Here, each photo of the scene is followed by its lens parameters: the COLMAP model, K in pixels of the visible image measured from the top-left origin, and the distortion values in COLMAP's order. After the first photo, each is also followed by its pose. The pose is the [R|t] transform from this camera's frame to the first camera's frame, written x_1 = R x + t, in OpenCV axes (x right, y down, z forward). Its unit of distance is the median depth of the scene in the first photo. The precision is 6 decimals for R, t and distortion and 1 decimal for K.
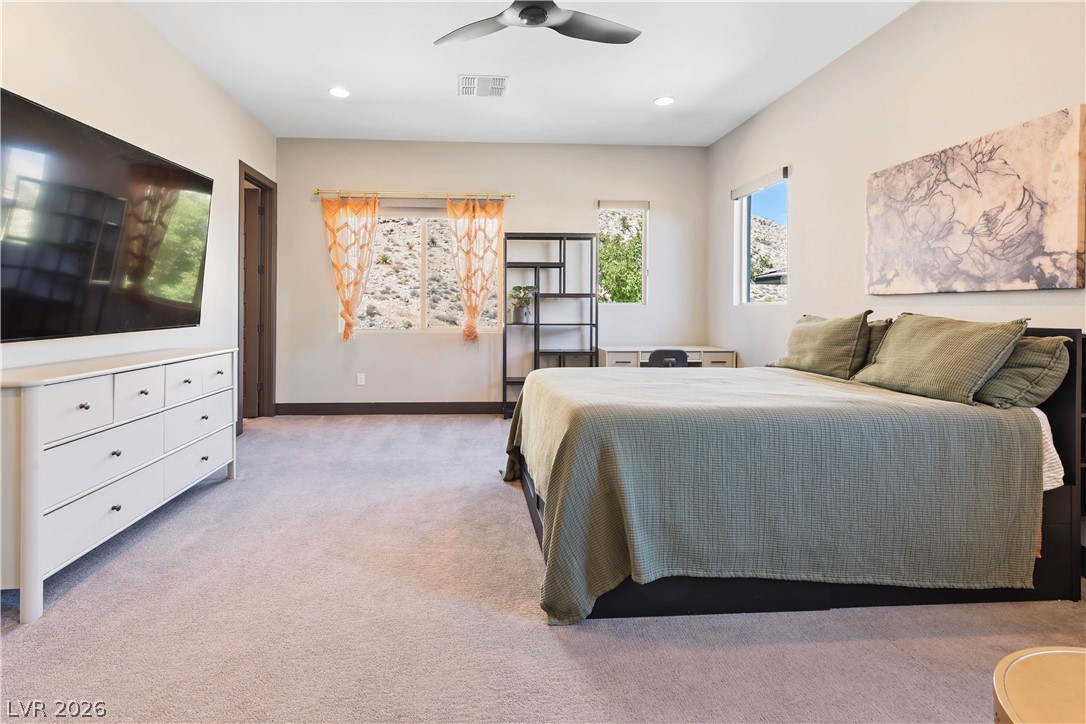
lens RADIAL K [[498.7, 0, 542.9], [0, 498.7, 311.8], [0, 0, 1]] dist [0.002179, 0.000017]
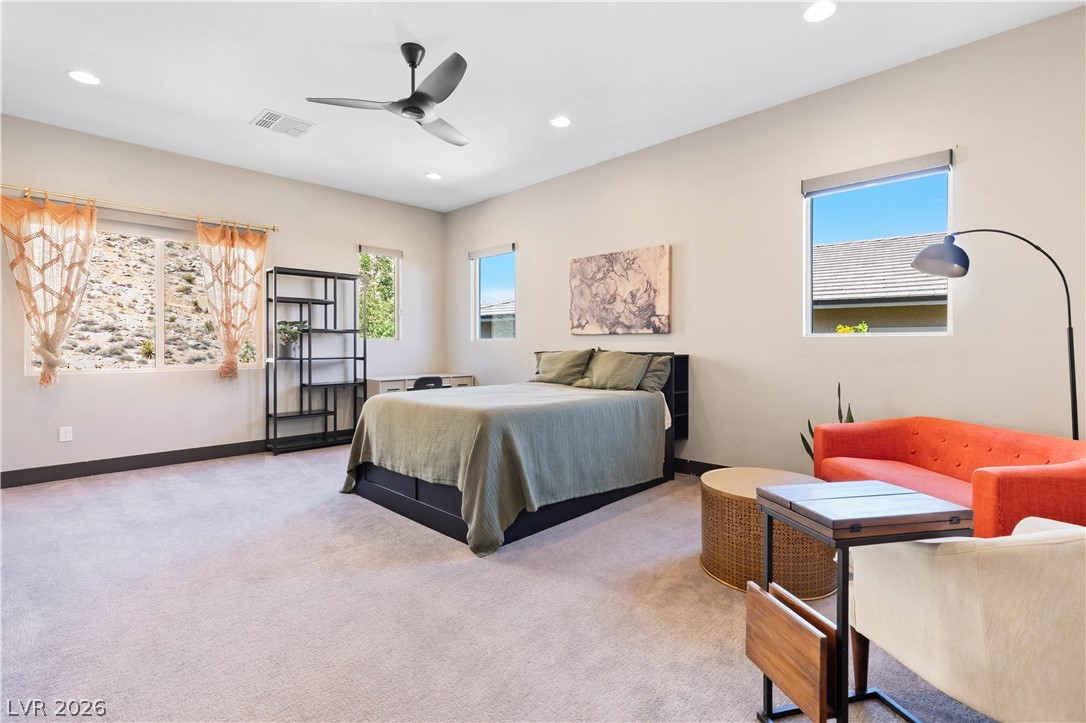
lens RADIAL K [[502.5, 0, 541.8], [0, 502.5, 349.9], [0, 0, 1]] dist [-0.000940, -0.000055]
pose [[0.738492, -0.010612, 0.674179, -0.527720], [0.006352, 0.999941, 0.008782, 0.000751], [-0.674233, -0.002203, 0.738516, -0.135879]]
